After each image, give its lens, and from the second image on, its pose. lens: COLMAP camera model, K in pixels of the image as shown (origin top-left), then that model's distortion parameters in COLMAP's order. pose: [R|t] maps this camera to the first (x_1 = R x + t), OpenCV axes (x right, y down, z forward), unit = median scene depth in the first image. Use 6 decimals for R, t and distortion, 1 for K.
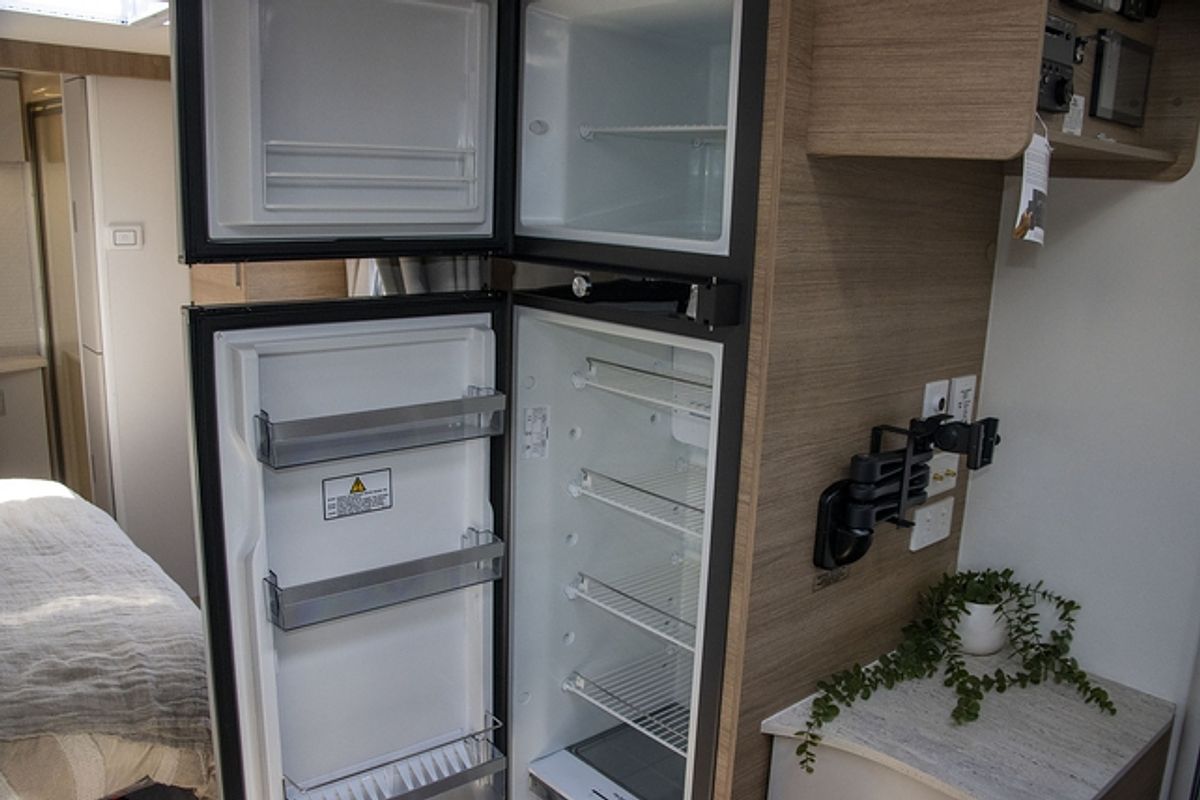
lens RADIAL K [[967.6, 0, 600.0], [0, 967.6, 400.0], [0, 0, 1]] dist [-0.190735, 0.163459]
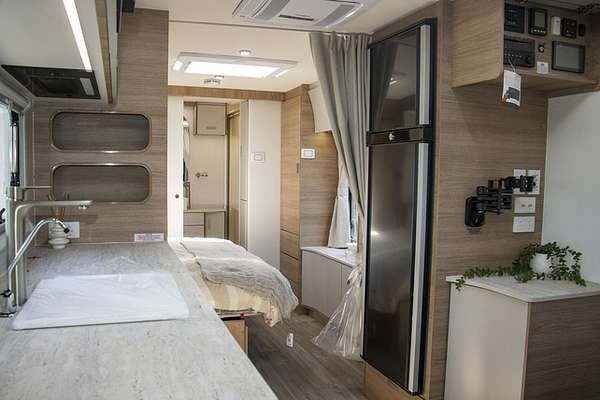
lens RADIAL K [[502.5, 0, 300.0], [0, 502.5, 200.0], [0, 0, 1]] dist [-0.201116, 0.184805]
pose [[0.928511, 0.002135, -0.371298, 0.295643], [-0.064413, 0.985748, -0.155411, 0.346965], [0.365674, 0.168217, 0.915415, -0.559184]]
